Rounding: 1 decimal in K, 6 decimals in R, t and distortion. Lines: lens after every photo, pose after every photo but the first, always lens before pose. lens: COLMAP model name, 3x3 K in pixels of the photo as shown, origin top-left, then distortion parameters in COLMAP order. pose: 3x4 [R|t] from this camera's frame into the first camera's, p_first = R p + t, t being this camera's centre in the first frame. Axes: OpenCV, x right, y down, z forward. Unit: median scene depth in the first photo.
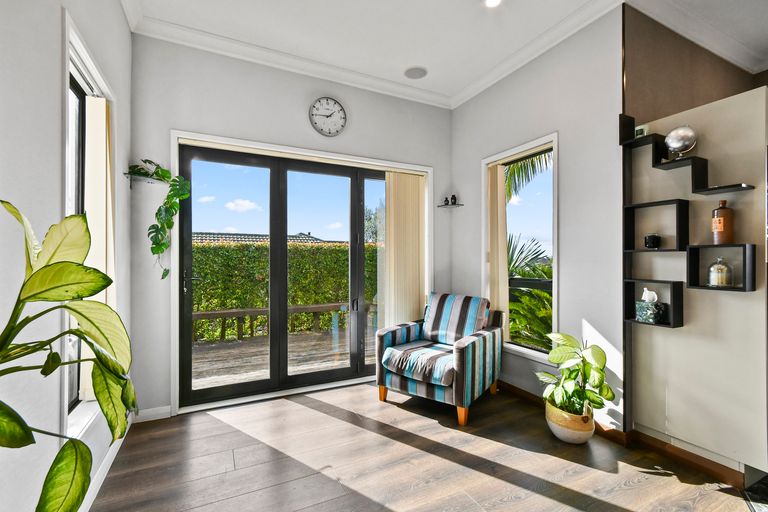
lens RADIAL K [[345.2, 0, 382.4], [0, 345.2, 266.2], [0, 0, 1]] dist [-0.000168, 0.000131]
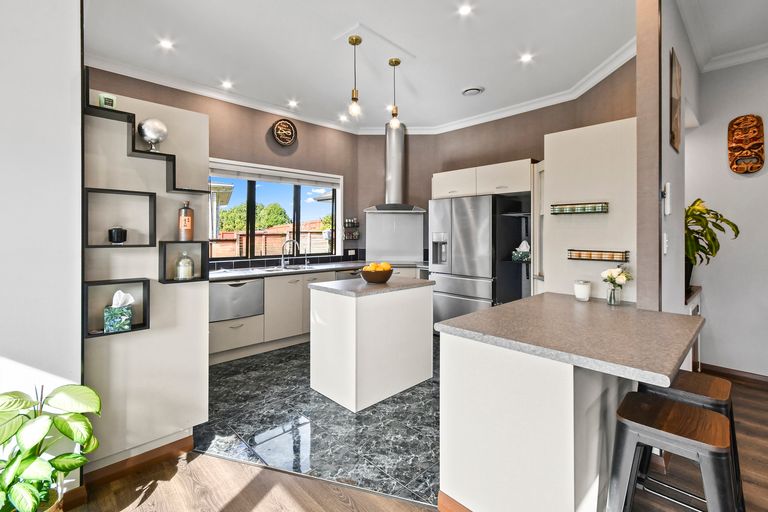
lens RADIAL K [[347.4, 0, 383.5], [0, 347.4, 234.6], [0, 0, 1]] dist [-0.000286, -0.000003]
pose [[-0.304140, -0.003563, 0.952621, -0.259154], [0.009125, 0.999936, 0.006653, -0.078922], [-0.952584, 0.010716, -0.304088, 0.682640]]
